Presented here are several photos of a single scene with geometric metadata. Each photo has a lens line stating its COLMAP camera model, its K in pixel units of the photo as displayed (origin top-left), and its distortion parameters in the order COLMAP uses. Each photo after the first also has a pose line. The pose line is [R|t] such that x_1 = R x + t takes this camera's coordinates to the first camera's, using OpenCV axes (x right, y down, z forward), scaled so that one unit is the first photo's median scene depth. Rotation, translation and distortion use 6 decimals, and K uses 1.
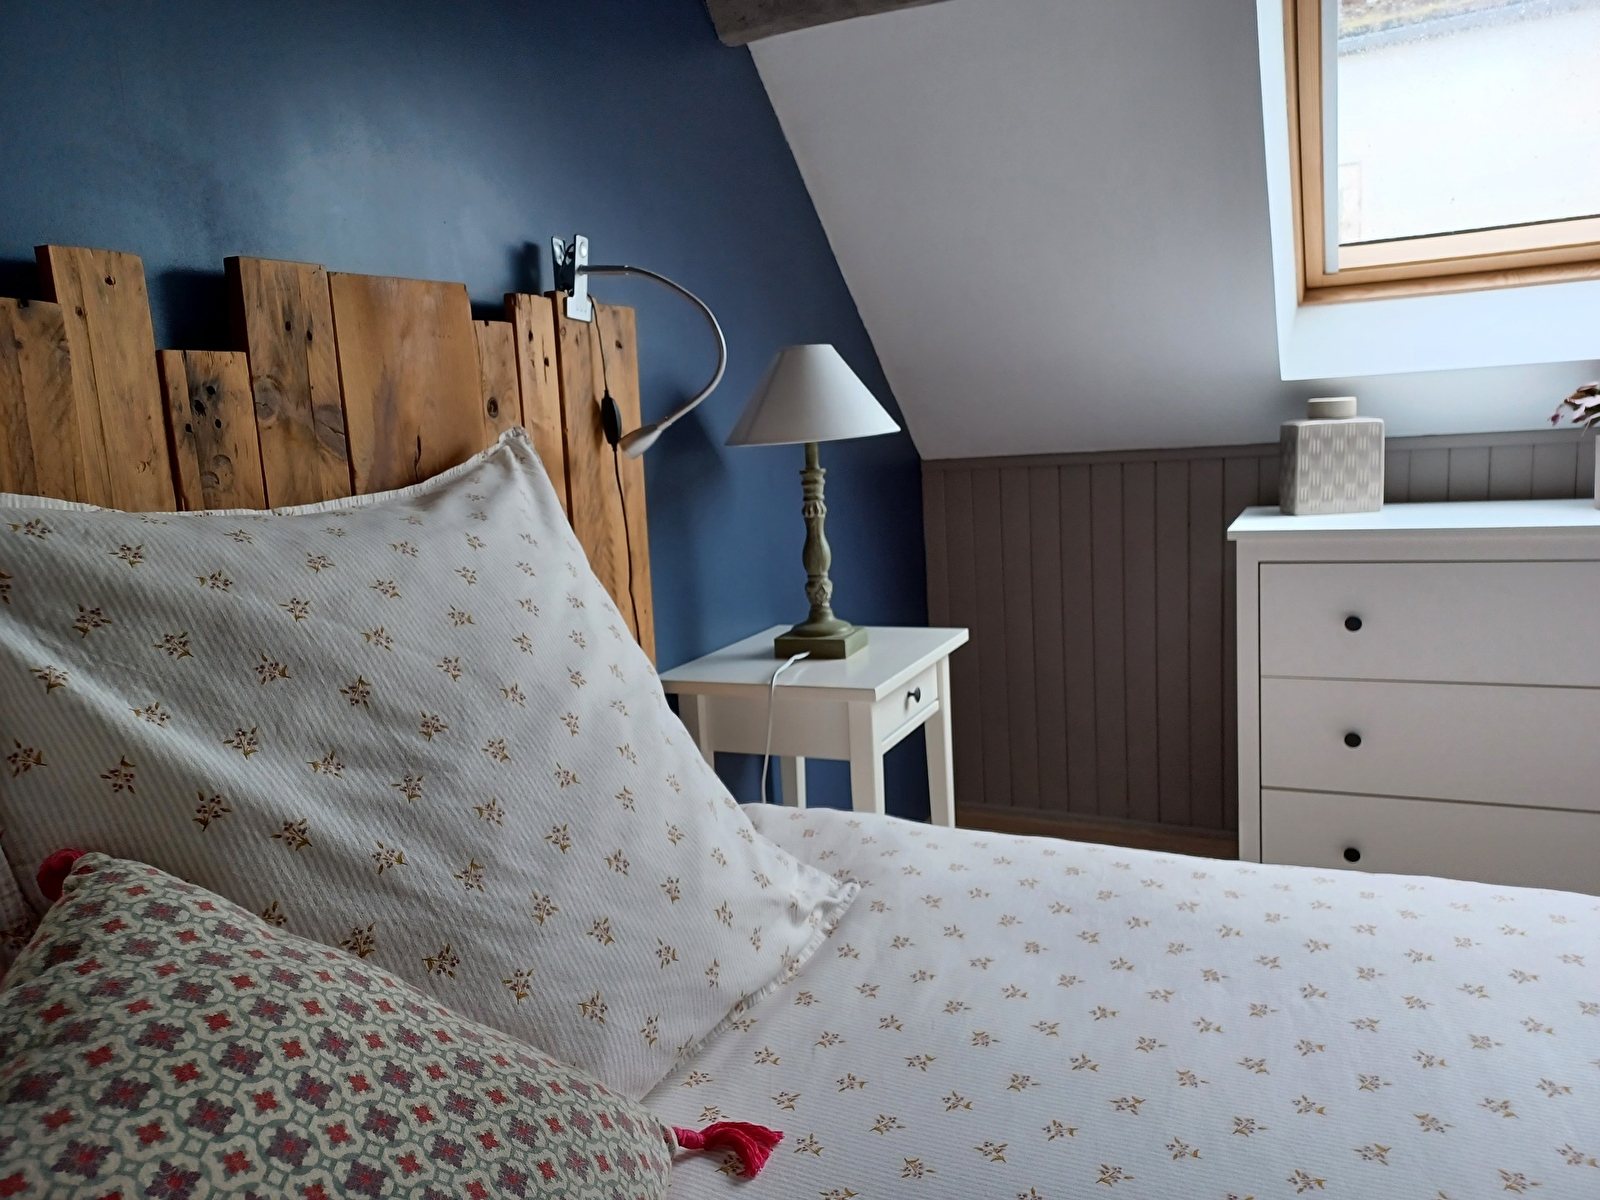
lens RADIAL K [[1182.9, 0, 799.6], [0, 1182.9, 604.8], [0, 0, 1]] dist [0.045171, -0.016047]
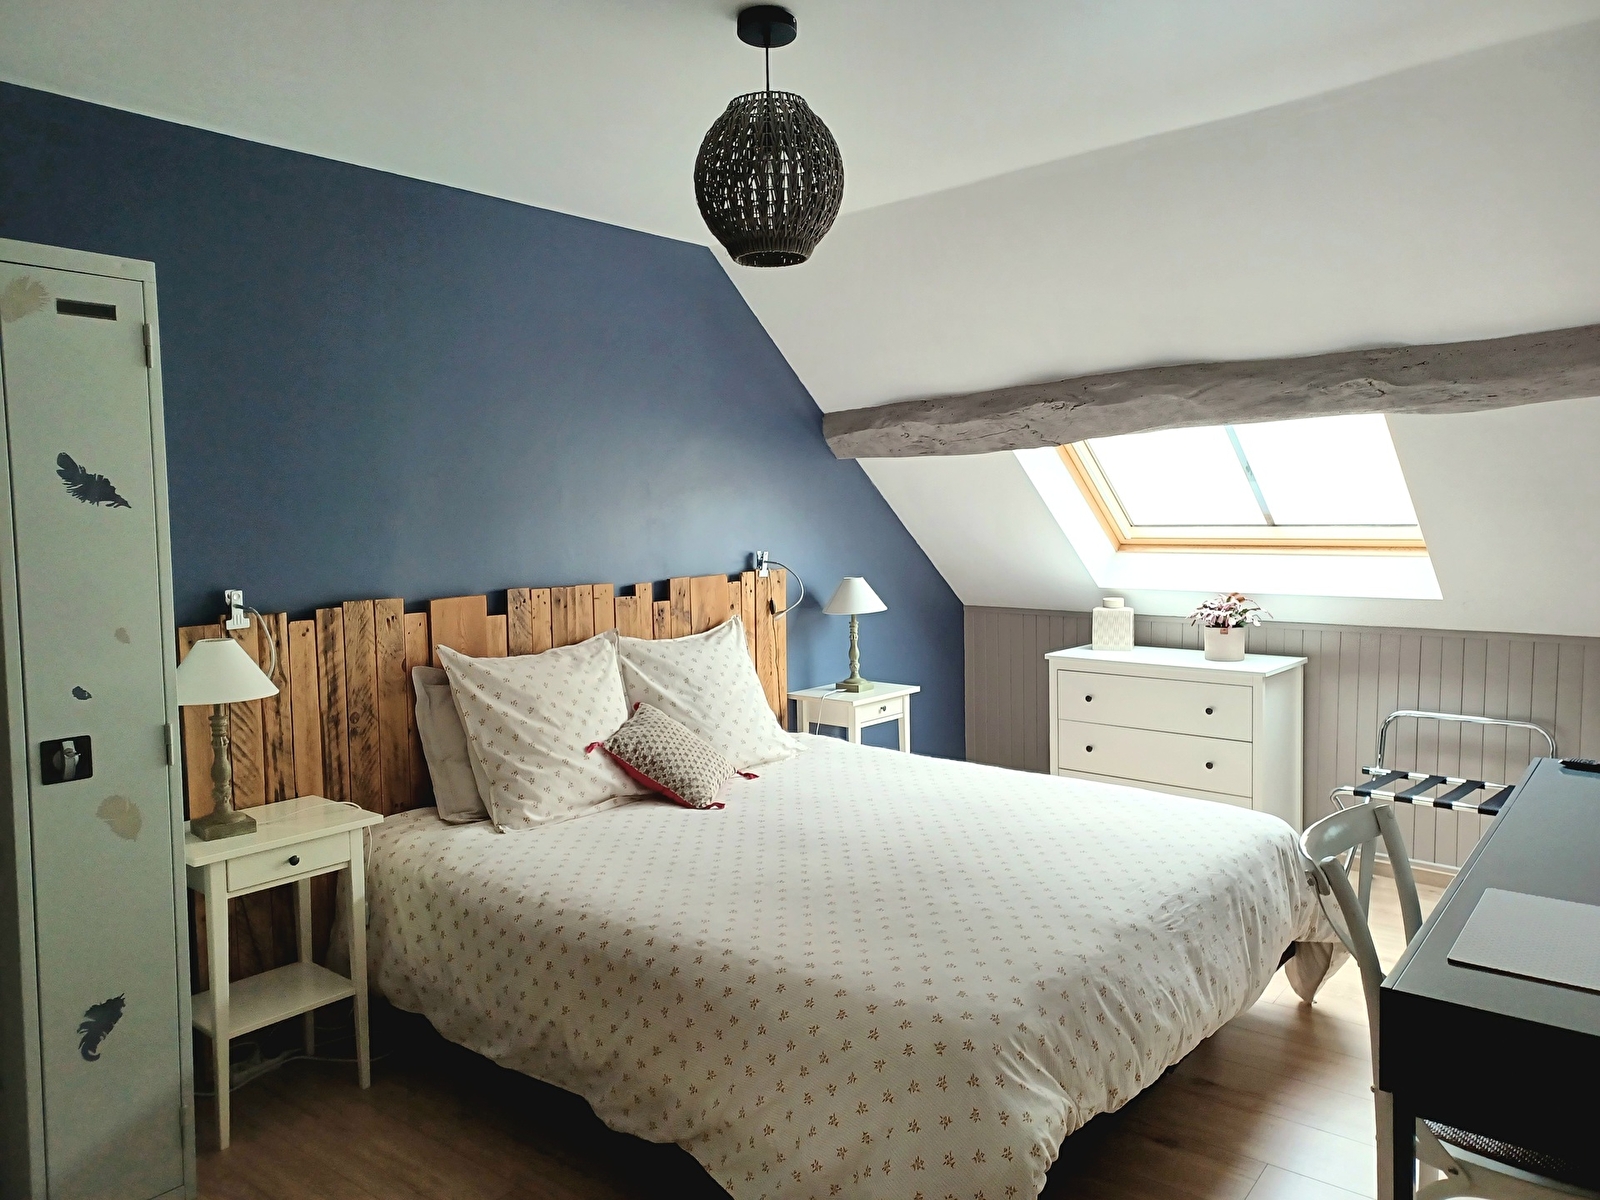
lens RADIAL K [[1182.9, 0, 799.7], [0, 1182.9, 600.8], [0, 0, 1]] dist [0.045171, -0.016047]
pose [[0.957437, 0.059017, -0.282546, 0.955080], [-0.074479, 0.996239, -0.044291, -0.048876], [0.278869, 0.063450, 0.958231, -2.376778]]
